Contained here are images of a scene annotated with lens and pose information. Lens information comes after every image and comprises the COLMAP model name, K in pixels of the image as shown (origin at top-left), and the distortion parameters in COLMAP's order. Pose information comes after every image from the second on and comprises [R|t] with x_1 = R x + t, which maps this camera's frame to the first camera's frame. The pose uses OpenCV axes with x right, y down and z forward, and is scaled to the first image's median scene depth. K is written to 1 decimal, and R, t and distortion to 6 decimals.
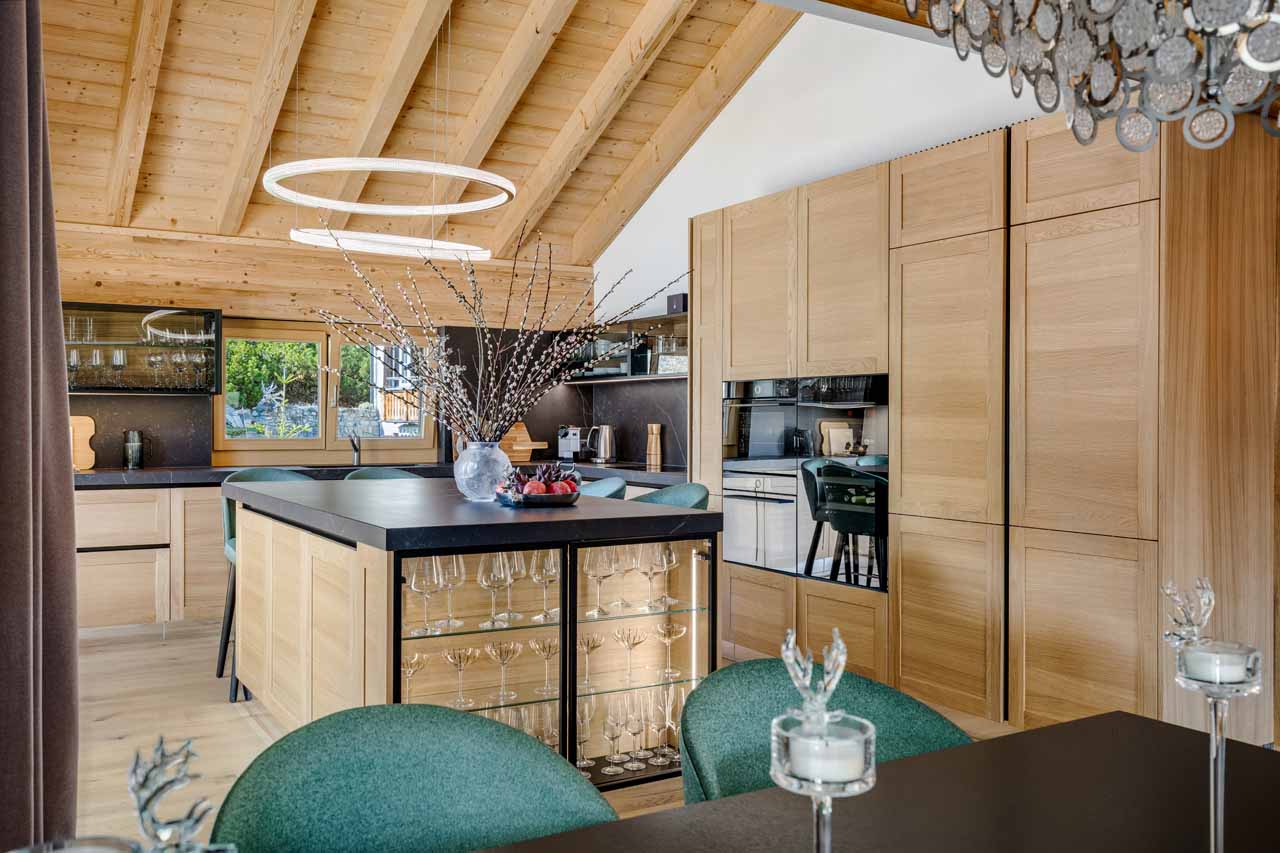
lens RADIAL K [[1112.6, 0, 640.0], [0, 1112.6, 426.5], [0, 0, 1]] dist [-0.002237, -0.003214]
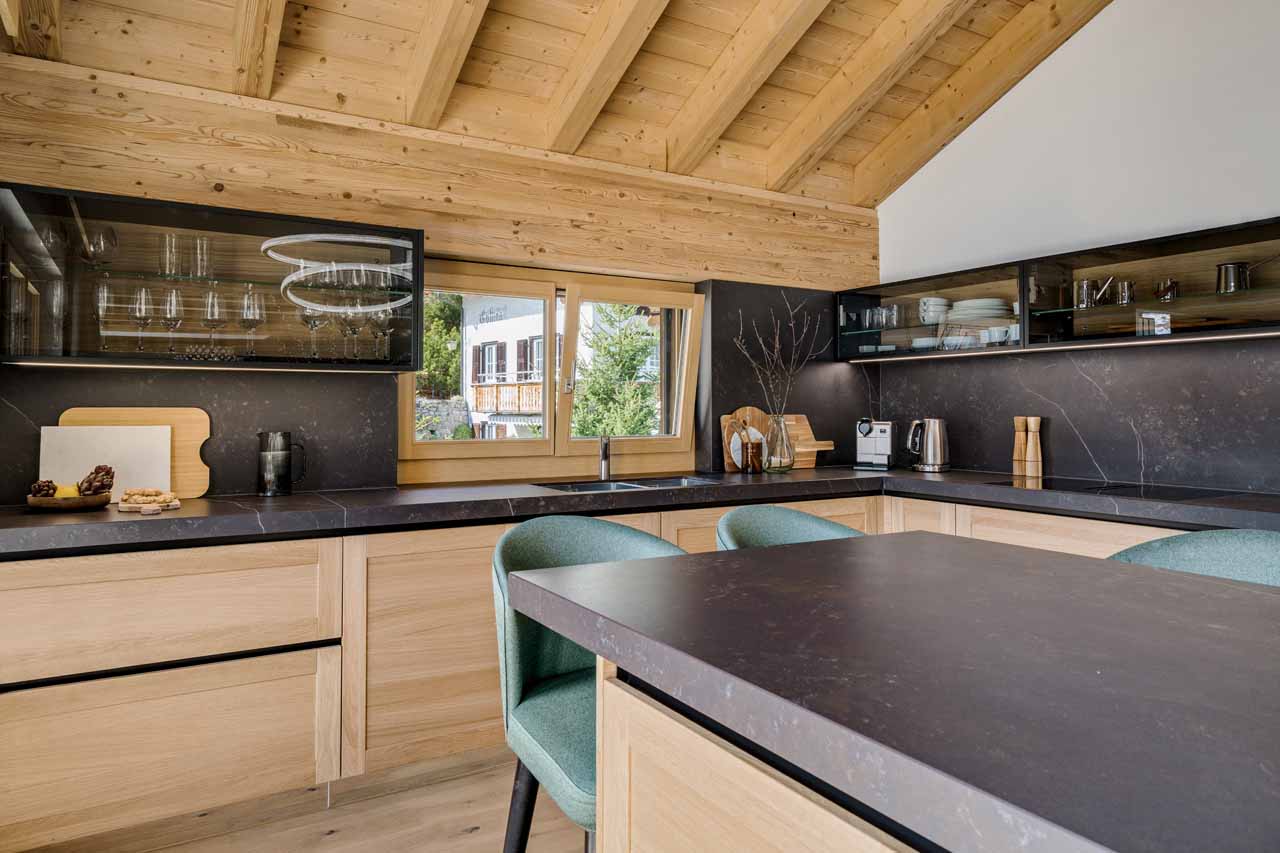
lens RADIAL K [[889.4, 0, 667.8], [0, 889.4, 394.2], [0, 0, 1]] dist [0.002894, 0.000935]
pose [[0.999994, -0.002594, -0.002146, -0.228875], [0.002543, 0.999727, -0.023245, -0.004424], [0.002206, 0.023239, 0.999728, 0.490370]]
